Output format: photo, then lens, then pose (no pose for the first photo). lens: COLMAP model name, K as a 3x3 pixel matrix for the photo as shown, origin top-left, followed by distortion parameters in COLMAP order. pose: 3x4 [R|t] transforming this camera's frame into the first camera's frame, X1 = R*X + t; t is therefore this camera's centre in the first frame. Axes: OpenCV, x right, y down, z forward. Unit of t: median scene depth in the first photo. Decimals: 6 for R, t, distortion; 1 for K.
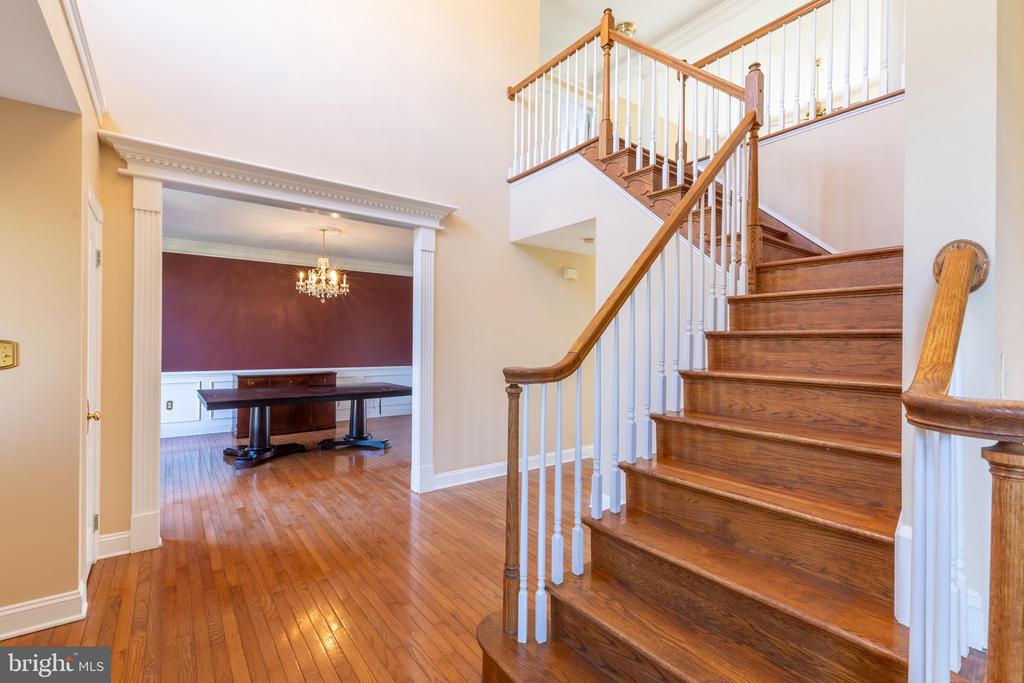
lens RADIAL K [[459.7, 0, 517.2], [0, 459.7, 341.8], [0, 0, 1]] dist [0.005019, -0.000186]
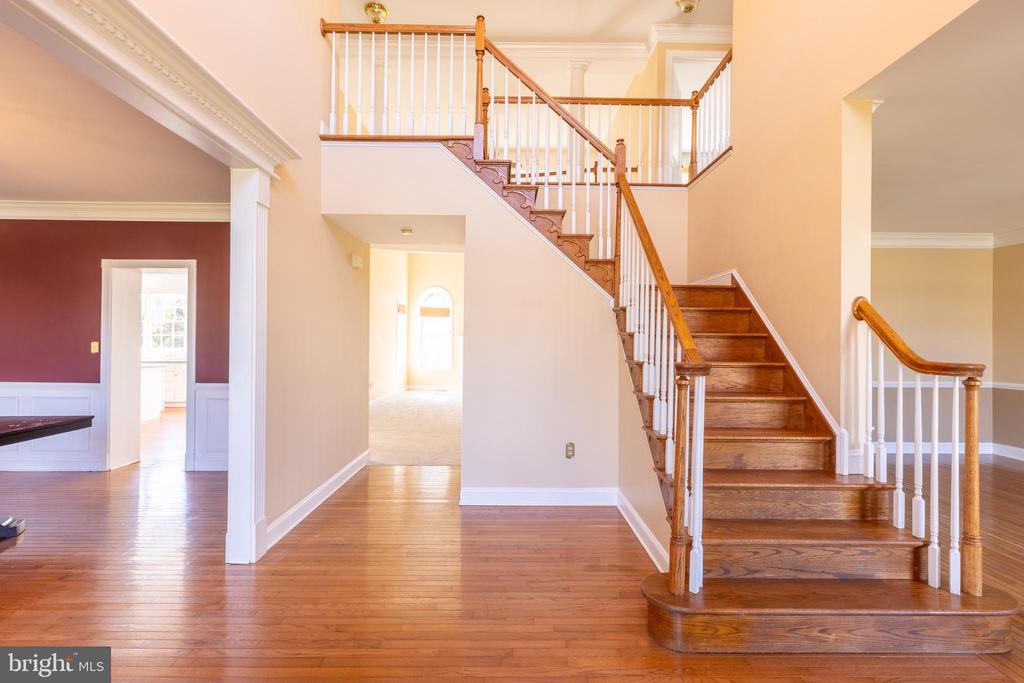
lens RADIAL K [[459.7, 0, 517.2], [0, 459.7, 341.8], [0, 0, 1]] dist [0.005019, -0.000186]
pose [[0.591702, -0.008066, 0.806116, -0.592682], [-0.001792, 0.999934, 0.011321, -0.006018], [-0.806155, -0.008144, 0.591649, 0.320745]]
